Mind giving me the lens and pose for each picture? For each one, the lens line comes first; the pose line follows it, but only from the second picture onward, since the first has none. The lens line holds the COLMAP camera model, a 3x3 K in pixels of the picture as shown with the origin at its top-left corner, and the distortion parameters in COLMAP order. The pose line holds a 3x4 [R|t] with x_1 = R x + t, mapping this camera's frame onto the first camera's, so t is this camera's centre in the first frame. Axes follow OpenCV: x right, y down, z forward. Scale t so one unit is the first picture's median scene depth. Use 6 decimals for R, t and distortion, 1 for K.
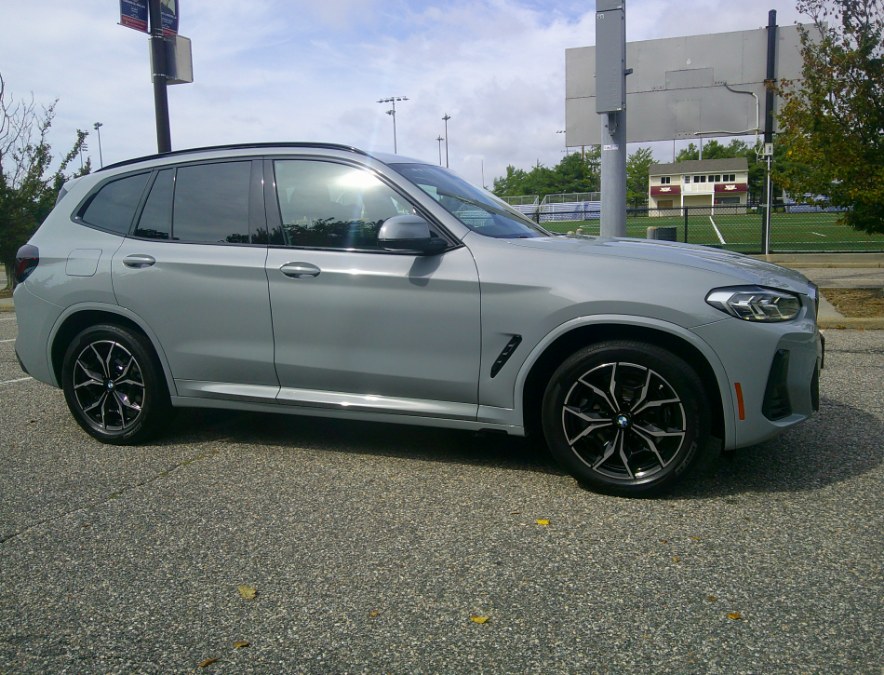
lens RADIAL K [[742.8, 0, 440.7], [0, 742.8, 341.1], [0, 0, 1]] dist [0.029693, -0.080870]
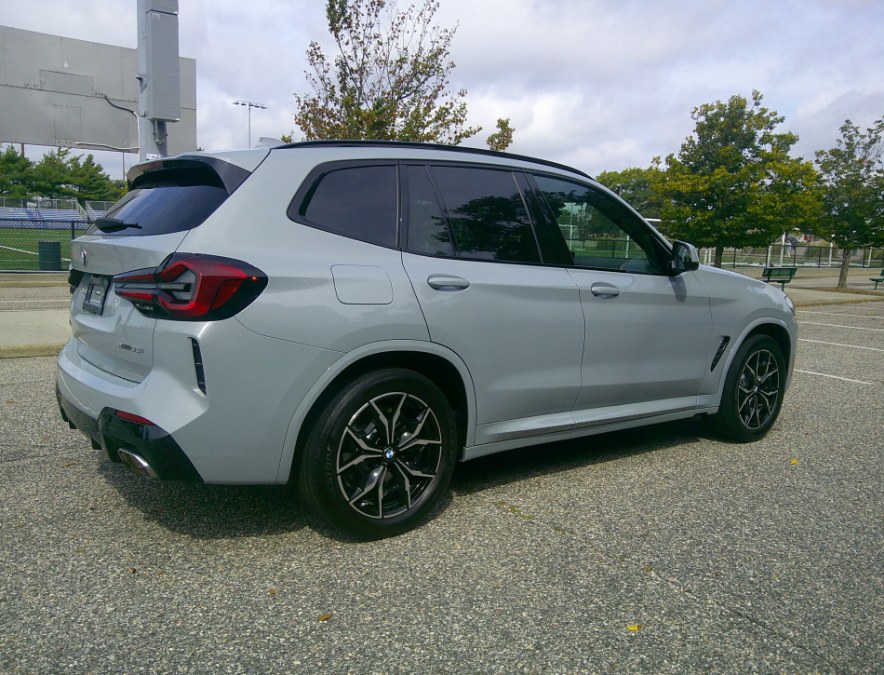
lens RADIAL K [[742.8, 0, 440.4], [0, 742.8, 342.5], [0, 0, 1]] dist [0.029693, -0.080870]
pose [[0.521028, -0.071758, 0.850518, -1.055688], [0.088929, 0.995600, 0.029520, -0.067119], [-0.848894, 0.060255, 0.525117, 0.596400]]
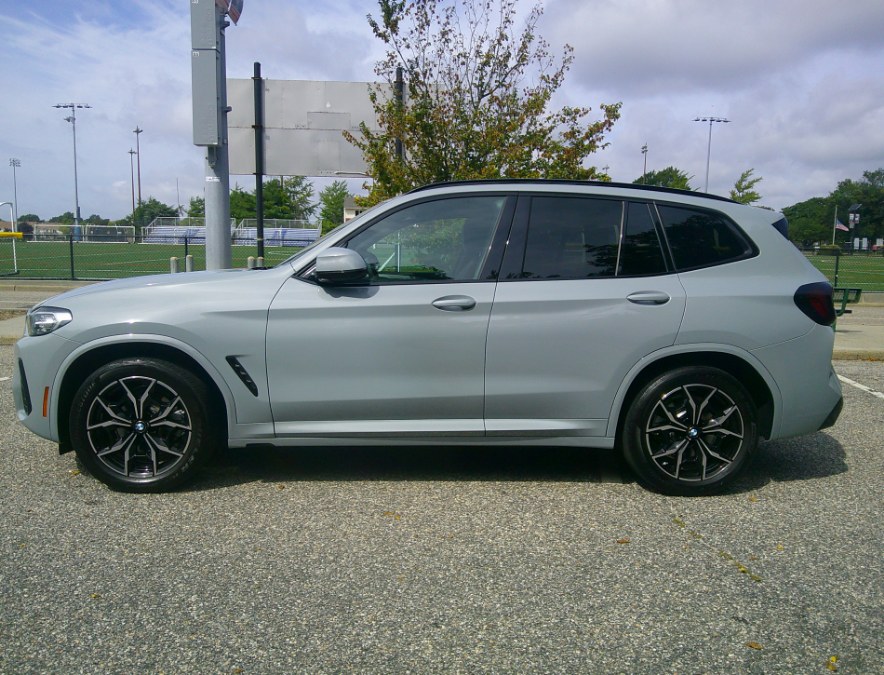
lens RADIAL K [[742.8, 0, 439.9], [0, 742.8, 341.9], [0, 0, 1]] dist [0.029693, -0.080870]
pose [[0.927581, 0.001885, 0.373617, 0.358944], [0.010738, 0.999440, -0.031702, 0.009279], [-0.373468, 0.033418, 0.927041, -0.201094]]
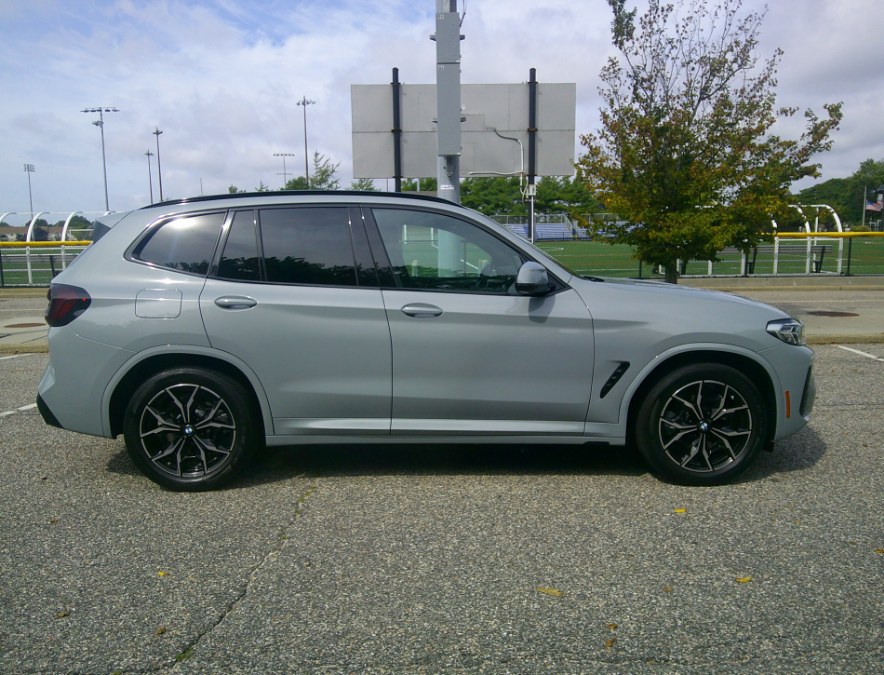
lens RADIAL K [[742.8, 0, 441.7], [0, 742.8, 346.6], [0, 0, 1]] dist [0.029693, -0.080870]
pose [[0.929315, -0.031677, 0.367927, -0.507535], [0.040122, 0.999077, -0.015324, -0.021862], [-0.367102, 0.029003, 0.929728, -0.021622]]
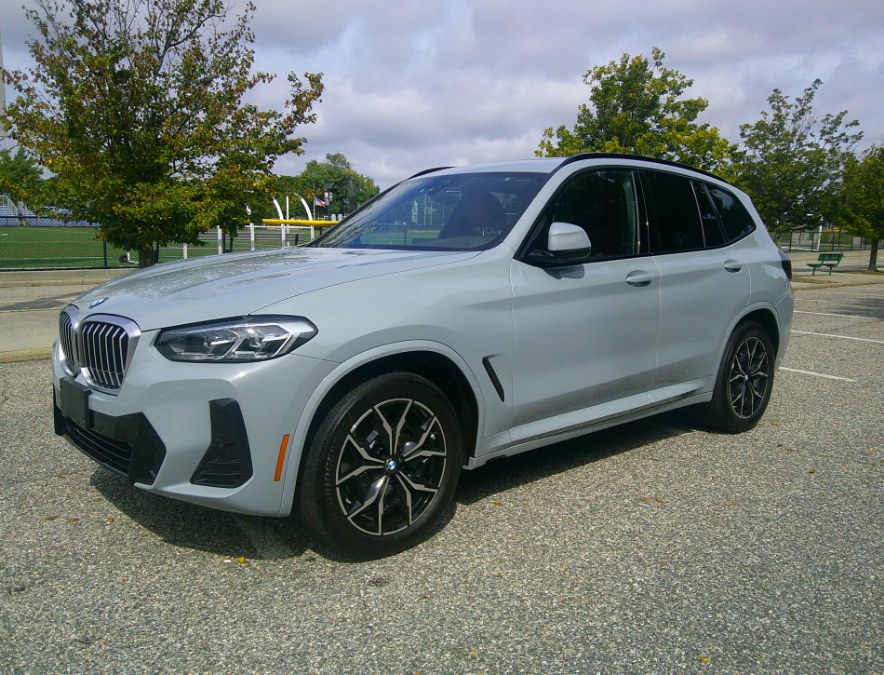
lens RADIAL K [[742.8, 0, 442.2], [0, 742.8, 351.0], [0, 0, 1]] dist [0.029693, -0.080870]
pose [[0.487793, -0.101934, 0.866988, -0.200675], [0.108714, 0.992521, 0.055527, -0.057147], [-0.866164, 0.067168, 0.495226, 0.405153]]
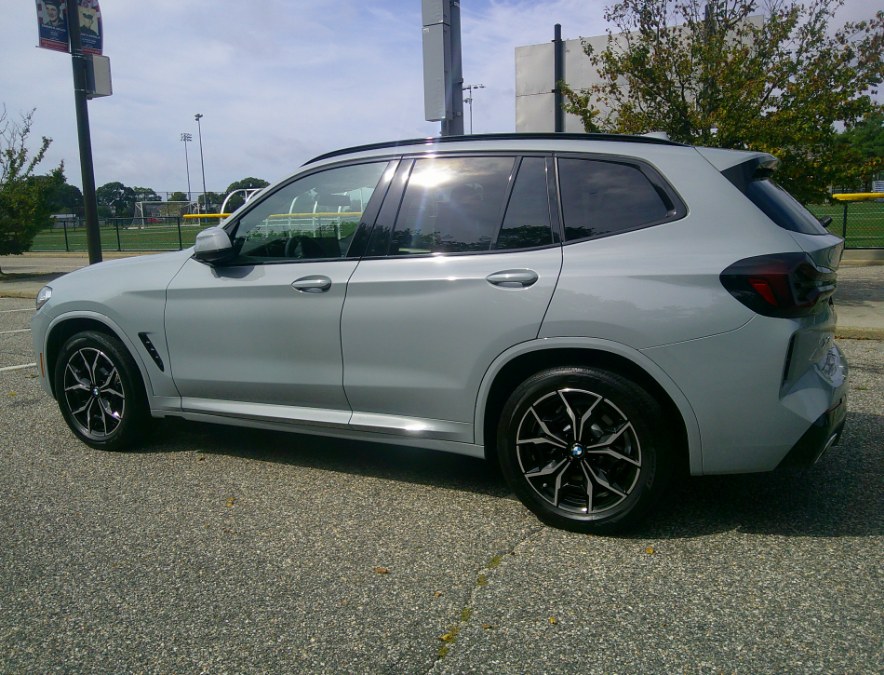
lens RADIAL K [[742.8, 0, 442.2], [0, 742.8, 343.0], [0, 0, 1]] dist [0.029693, -0.080870]
pose [[0.991178, 0.024684, -0.130215, 0.979648], [-0.022065, 0.999525, 0.021523, -0.021760], [0.130685, -0.018460, 0.991252, -0.182567]]
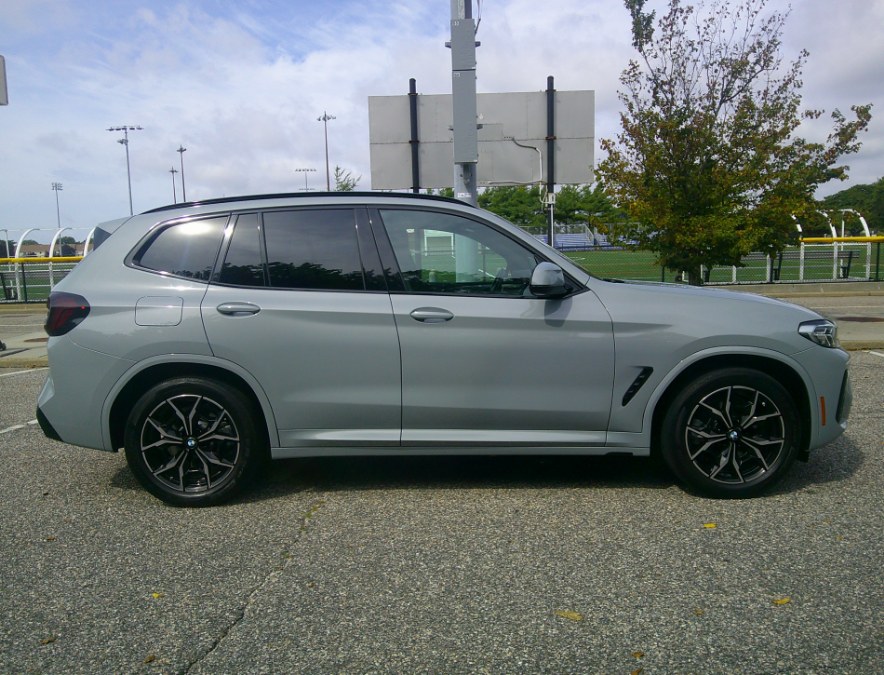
lens RADIAL K [[742.8, 0, 442.9], [0, 742.8, 344.8], [0, 0, 1]] dist [0.029693, -0.080870]
pose [[0.938910, -0.034394, 0.342439, -0.478703], [0.049364, 0.998164, -0.035094, -0.015078], [-0.340603, 0.049854, 0.938884, 0.018565]]
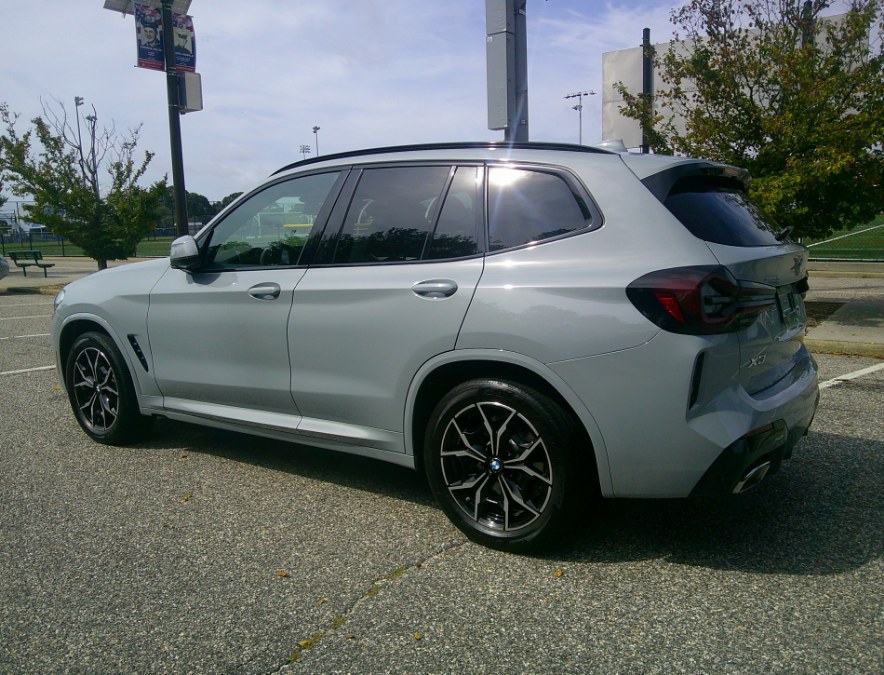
lens RADIAL K [[742.8, 0, 435.0], [0, 742.8, 344.4], [0, 0, 1]] dist [0.029693, -0.080870]
pose [[0.958995, 0.048873, -0.279176, 1.159048], [-0.045818, 0.998797, 0.017462, -0.029484], [0.279694, -0.003955, 0.960081, -0.143743]]
